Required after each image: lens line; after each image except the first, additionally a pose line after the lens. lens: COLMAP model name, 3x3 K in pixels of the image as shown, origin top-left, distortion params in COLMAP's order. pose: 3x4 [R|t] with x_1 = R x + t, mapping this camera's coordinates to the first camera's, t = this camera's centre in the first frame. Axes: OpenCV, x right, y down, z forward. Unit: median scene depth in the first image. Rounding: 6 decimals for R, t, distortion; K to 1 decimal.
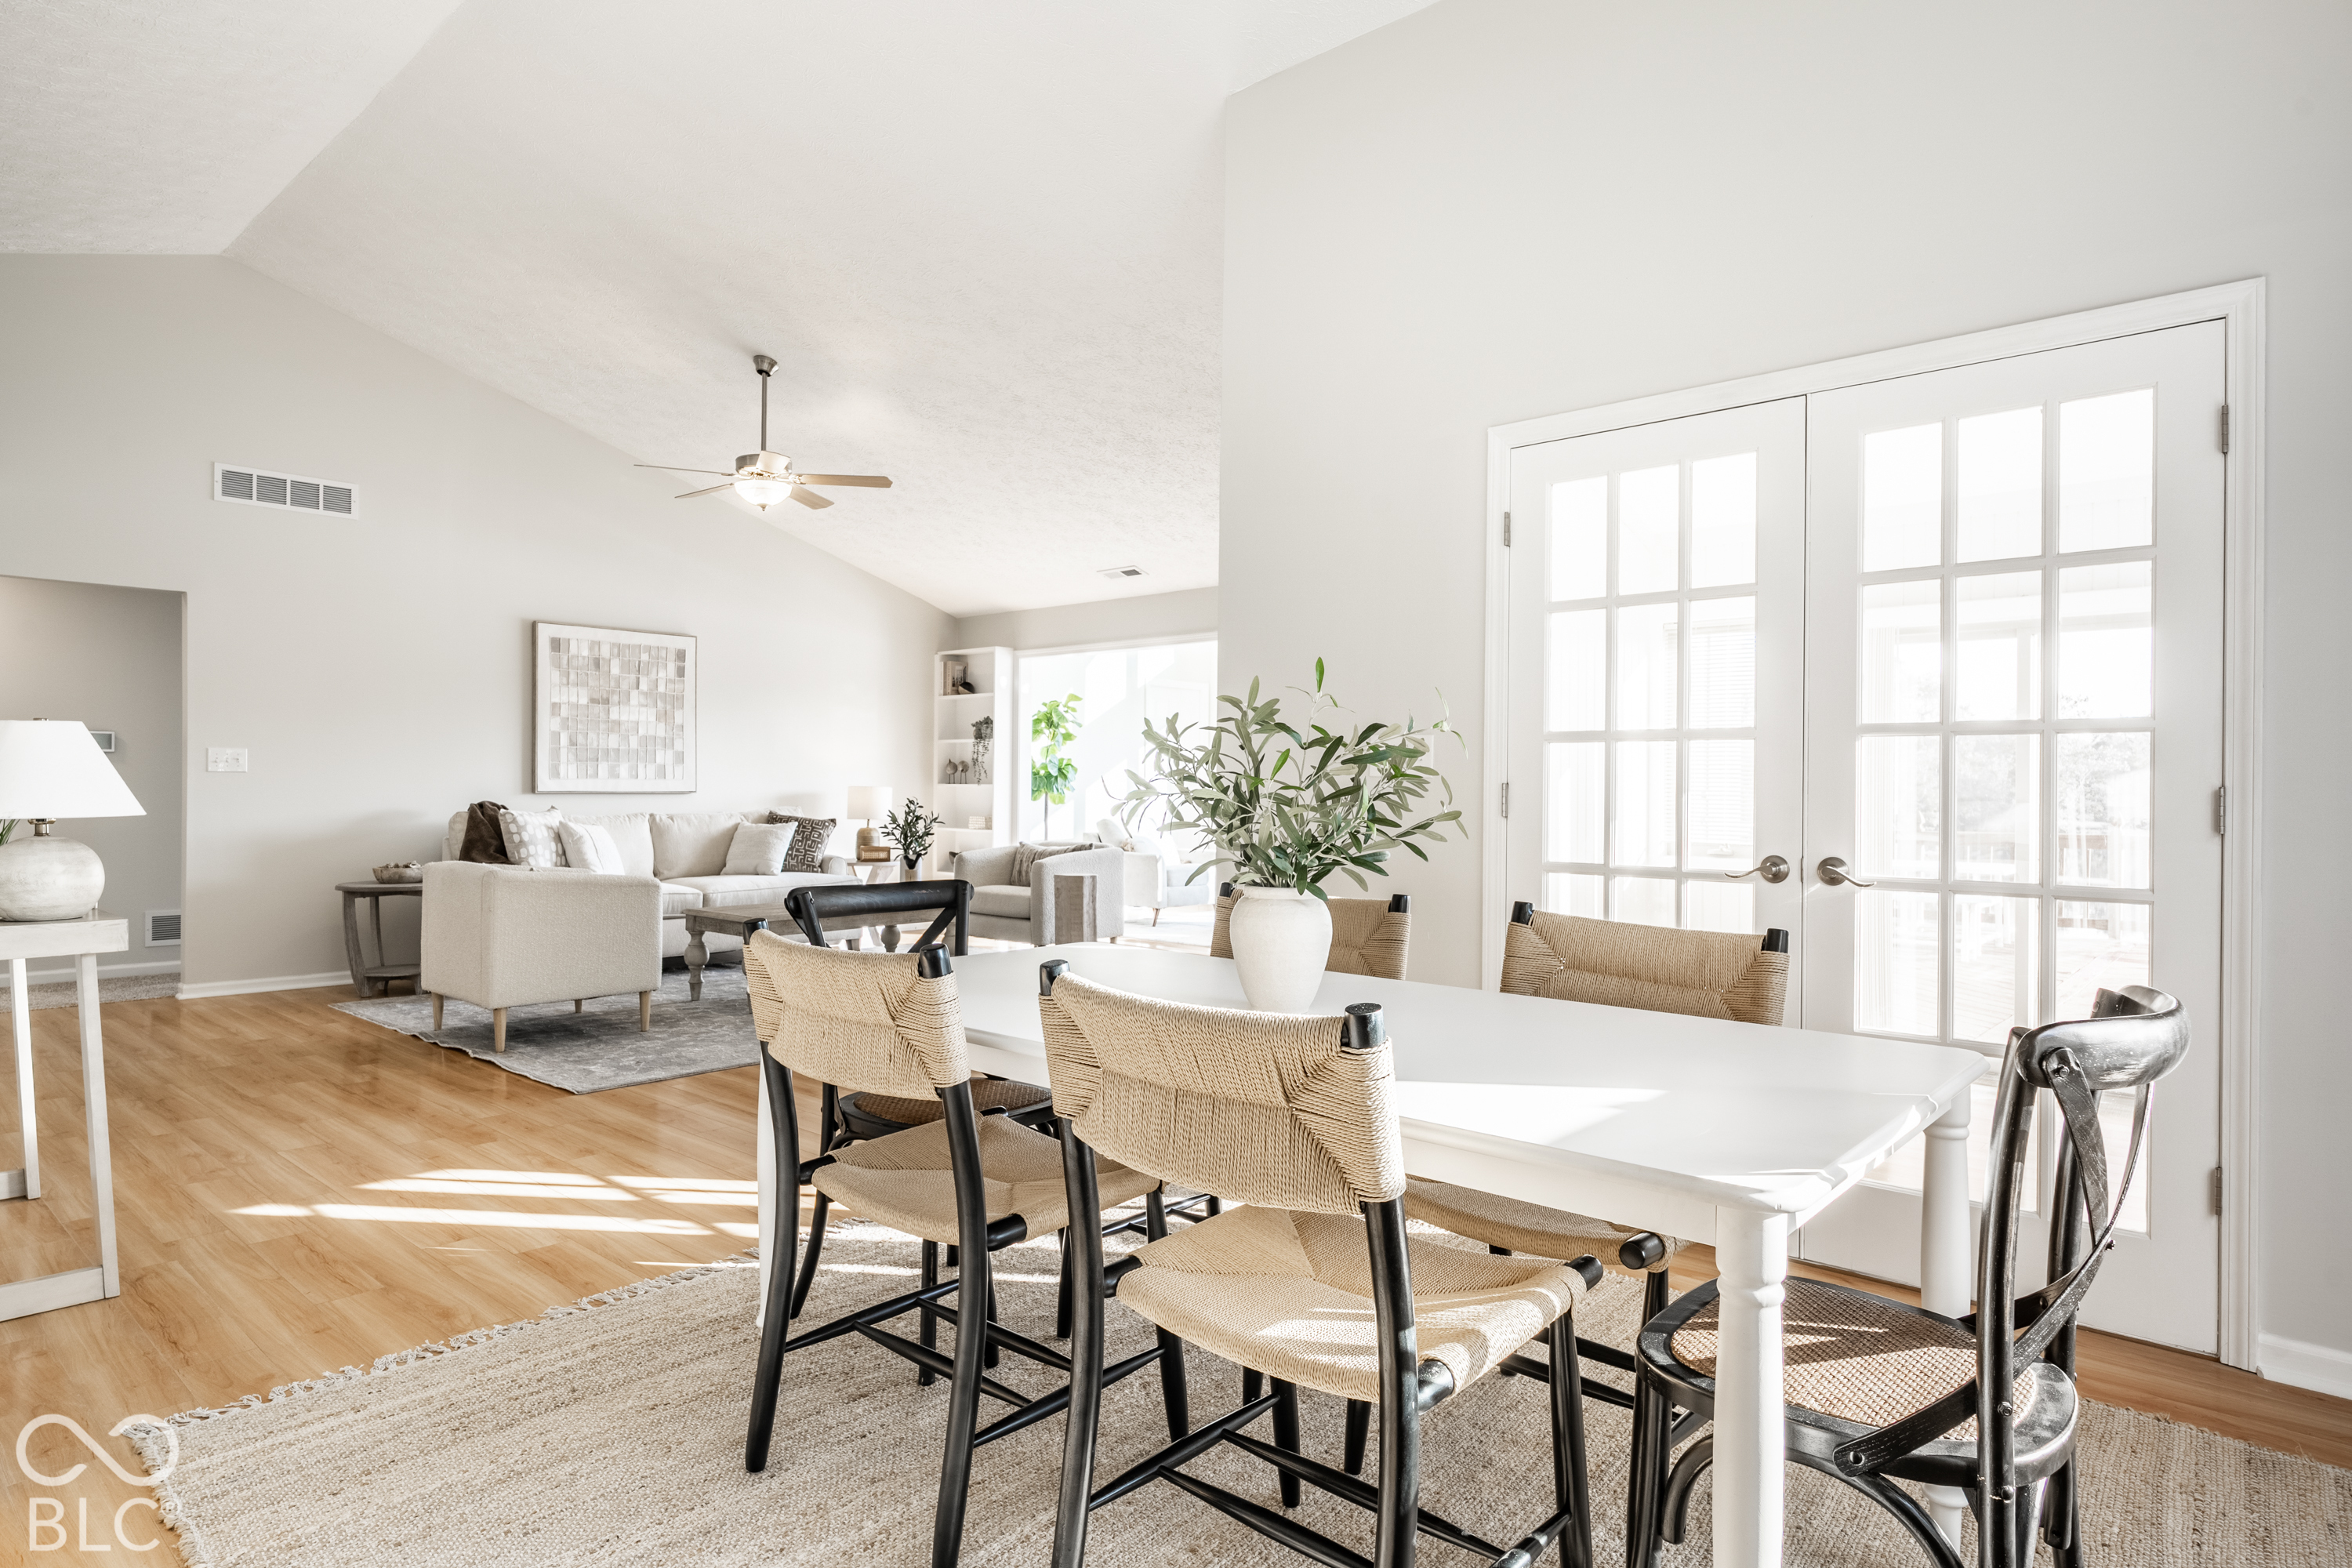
lens RADIAL K [[1301.7, 0, 1162.1], [0, 1301.7, 784.4], [0, 0, 1]] dist [0.002967, 0.000638]
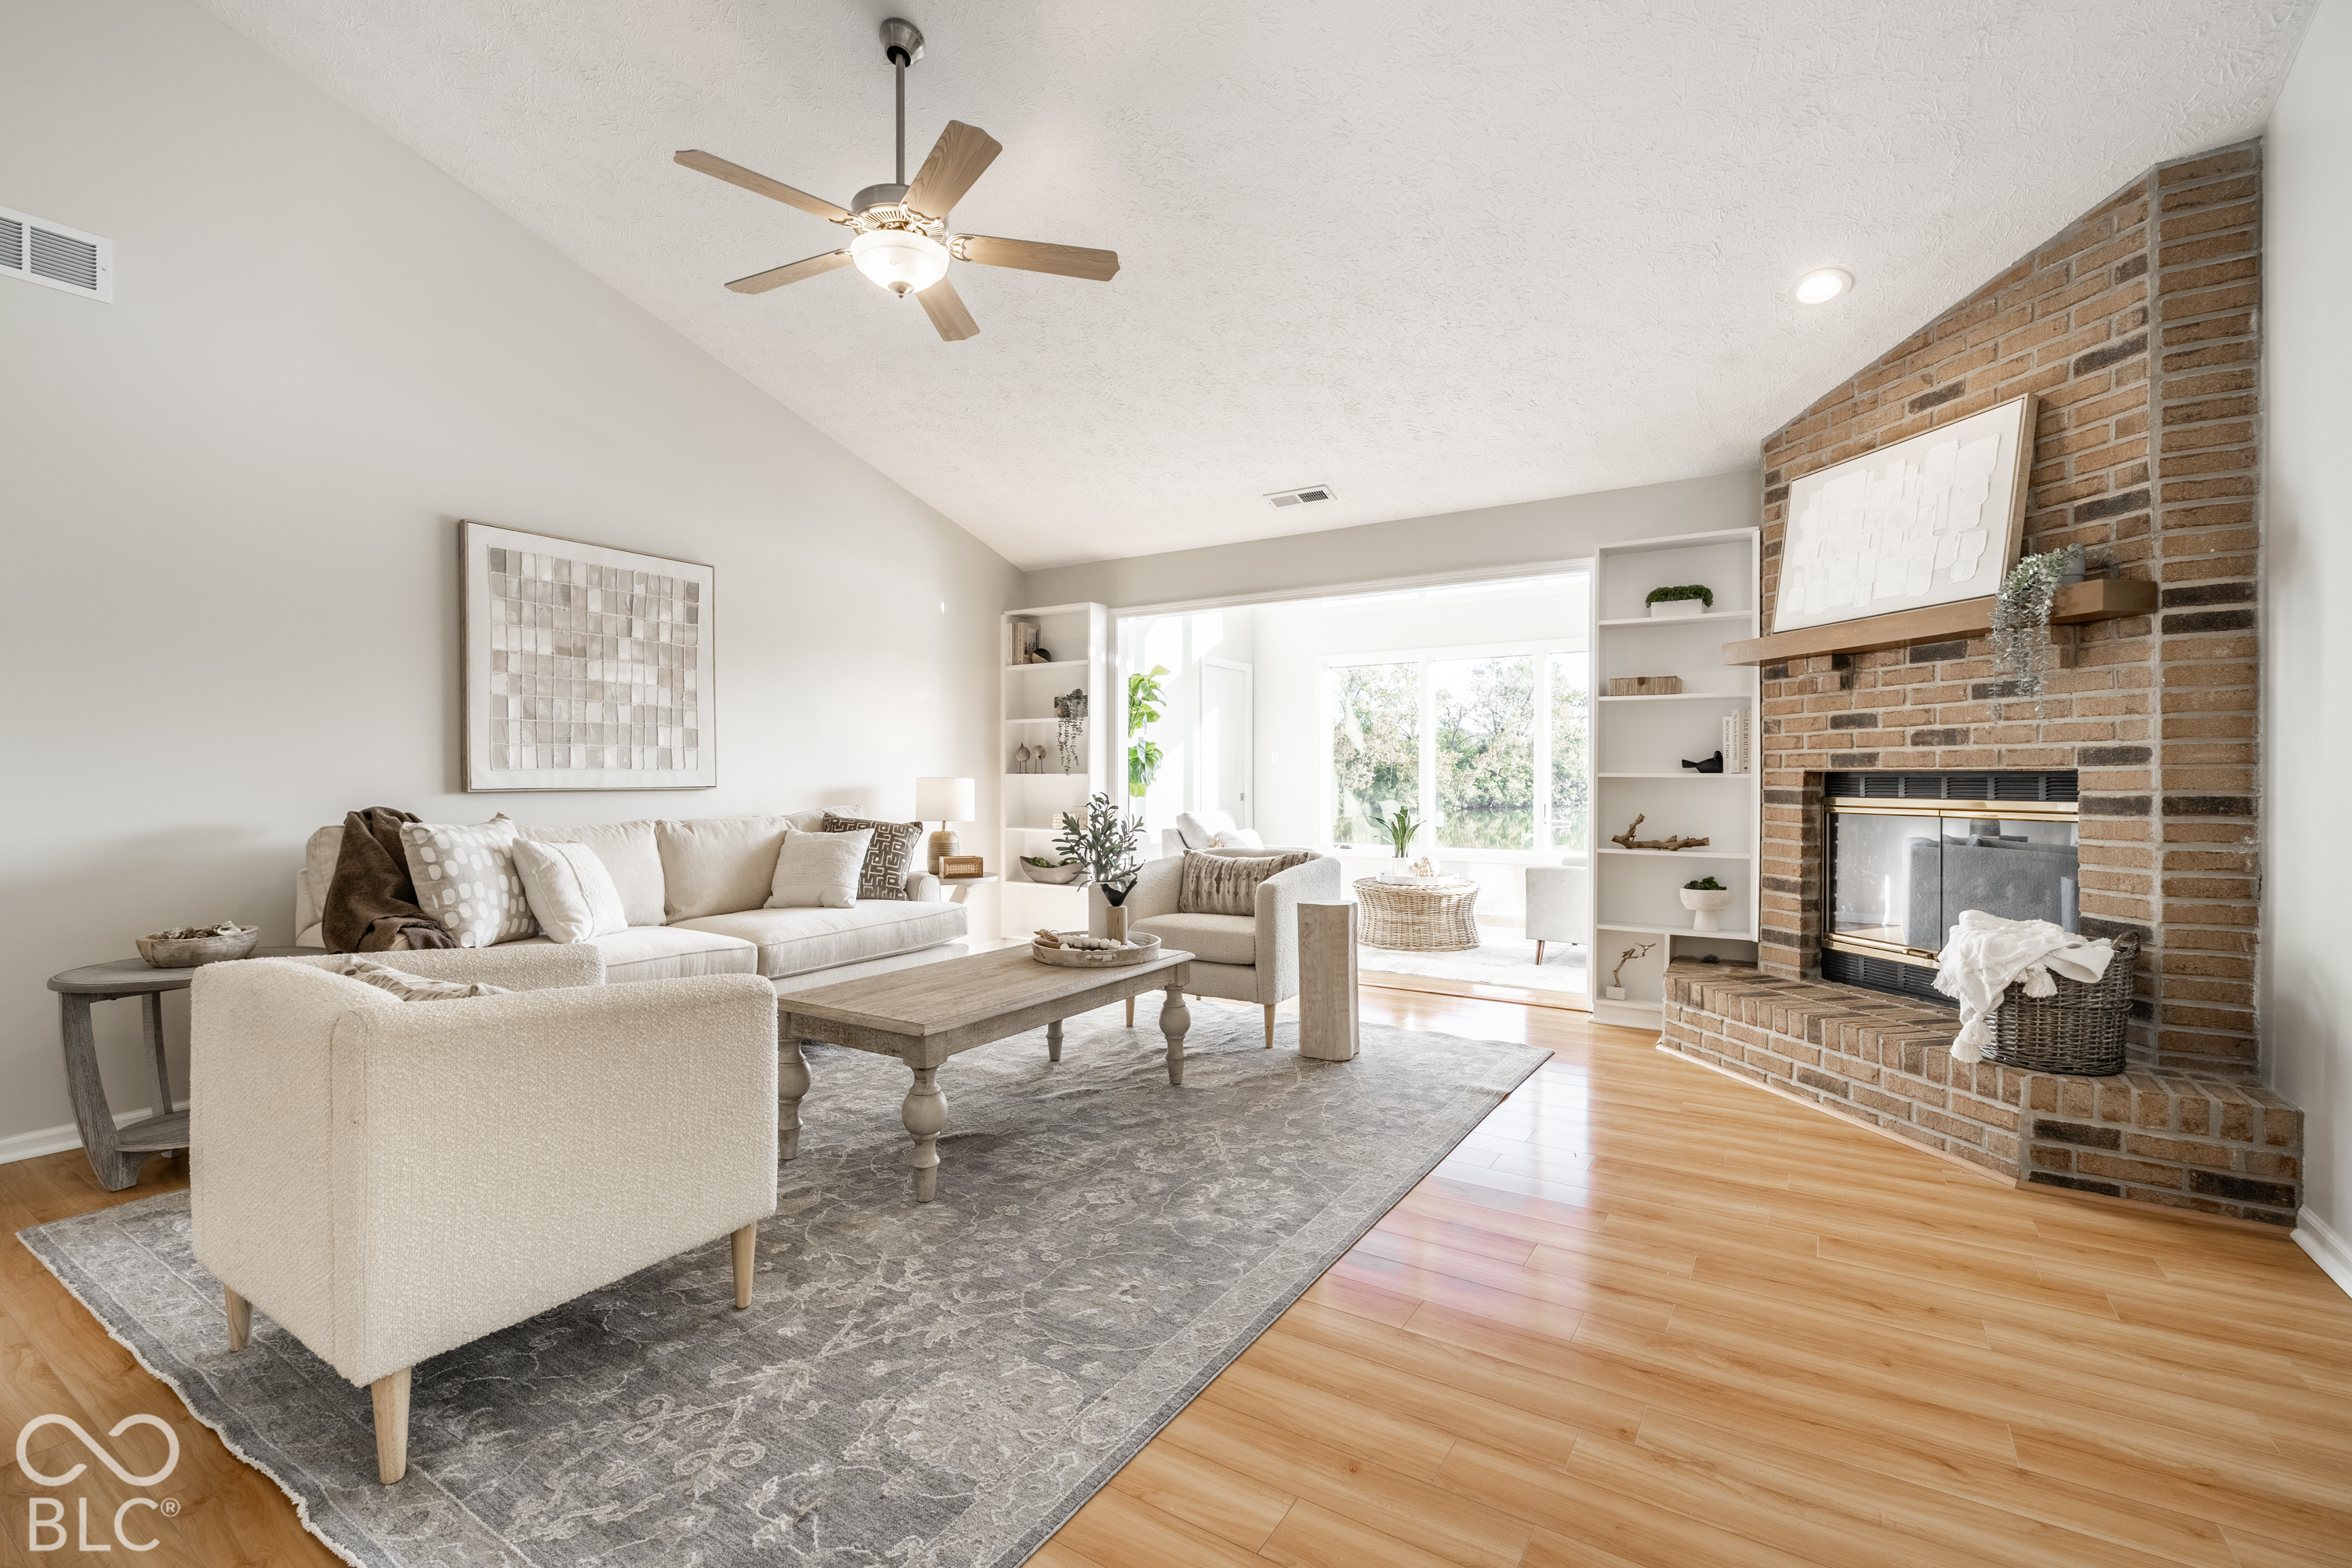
lens RADIAL K [[1025.7, 0, 1179.4], [0, 1025.7, 783.5], [0, 0, 1]] dist [-0.002396, -0.000302]
pose [[0.986321, -0.009725, 0.164548, -0.217334], [0.007981, 0.999905, 0.011256, -0.000398], [-0.164641, -0.009789, 0.986305, 0.443146]]
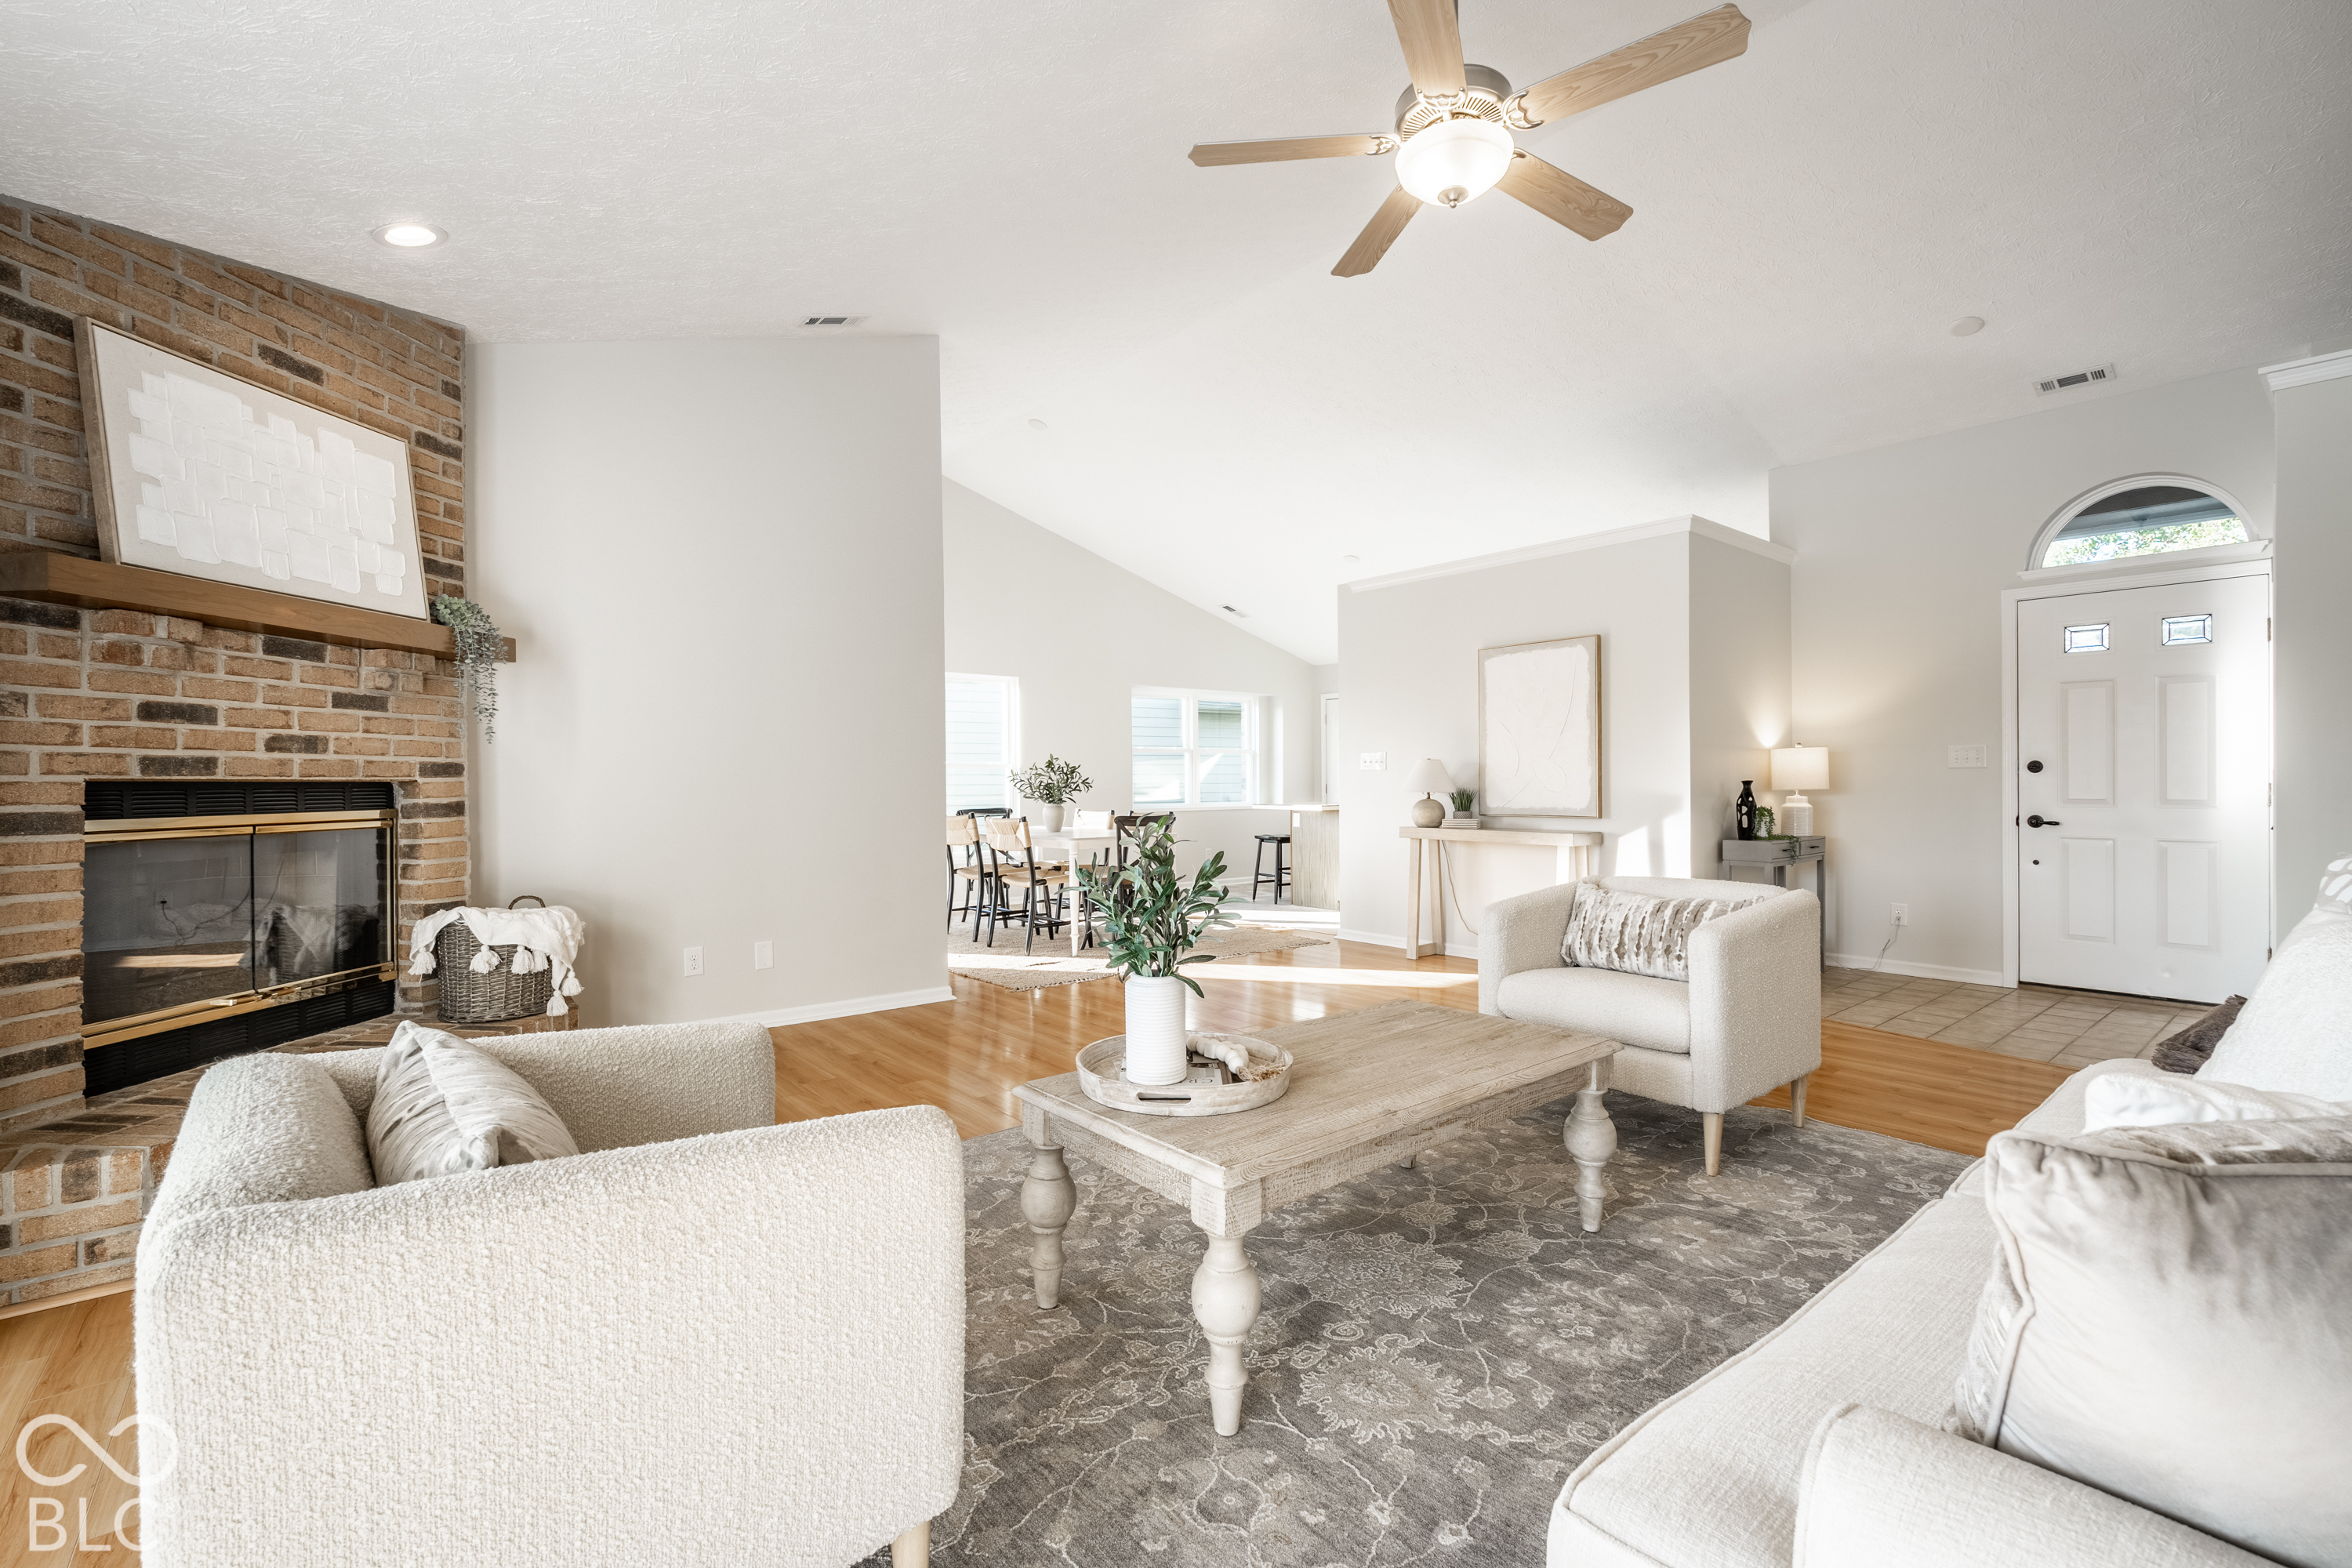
lens RADIAL K [[1025.7, 0, 1182.2], [0, 1025.7, 785.3], [0, 0, 1]] dist [-0.002396, -0.000302]
pose [[-0.989046, -0.005431, 0.147508, -0.220443], [-0.005054, 0.999983, 0.002926, 0.000471], [-0.147521, 0.002148, -0.989057, 1.166544]]
